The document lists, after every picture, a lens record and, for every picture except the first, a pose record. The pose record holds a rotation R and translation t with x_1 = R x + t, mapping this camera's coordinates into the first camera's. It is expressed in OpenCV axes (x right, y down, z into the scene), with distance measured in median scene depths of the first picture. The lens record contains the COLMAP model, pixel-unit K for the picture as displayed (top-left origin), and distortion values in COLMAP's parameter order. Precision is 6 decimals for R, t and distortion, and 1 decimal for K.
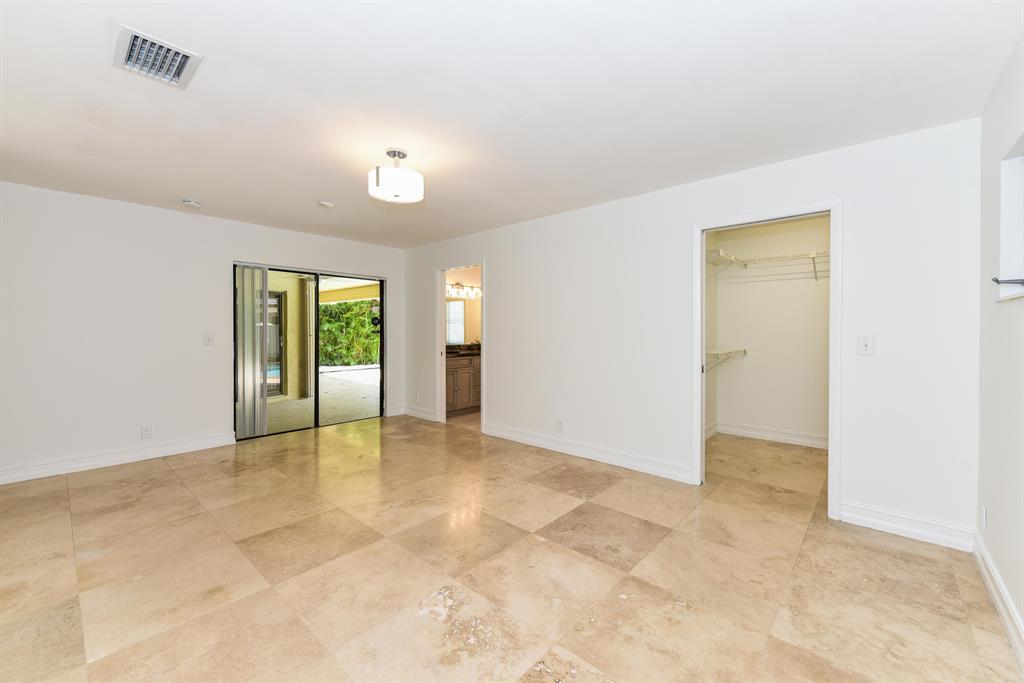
lens RADIAL K [[415.3, 0, 531.2], [0, 415.3, 334.4], [0, 0, 1]] dist [-0.000848, -0.000062]
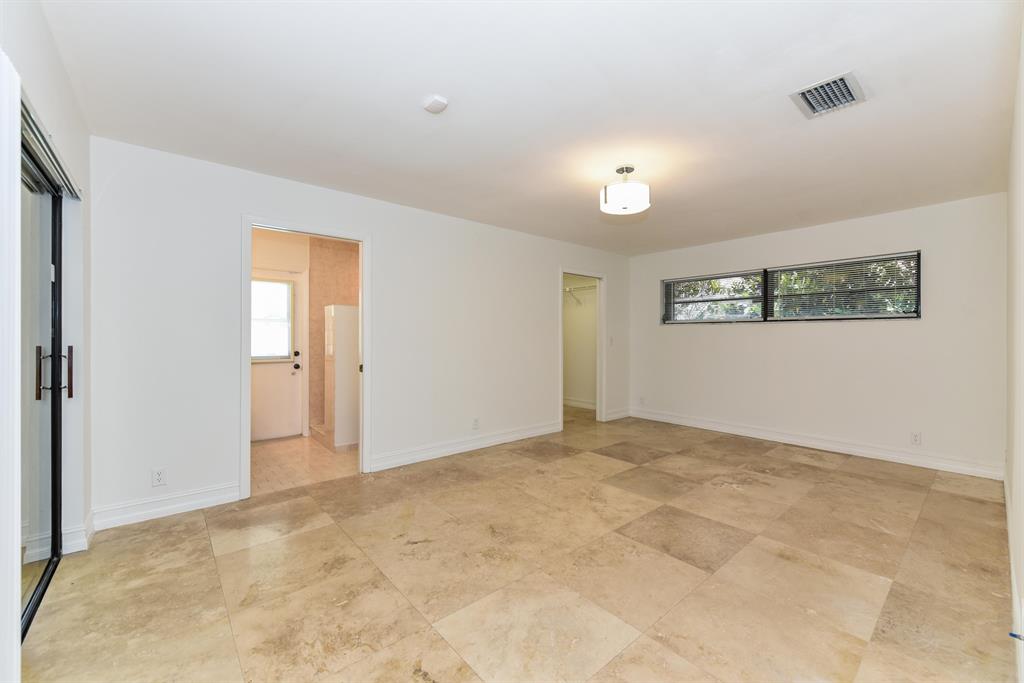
lens RADIAL K [[402.0, 0, 507.4], [0, 402.0, 336.6], [0, 0, 1]] dist [0.000069, -0.000153]
pose [[0.164740, -0.002097, 0.986335, -1.631330], [0.011312, 0.999936, 0.000236, -0.016494], [-0.986272, 0.011118, 0.164753, 1.278142]]
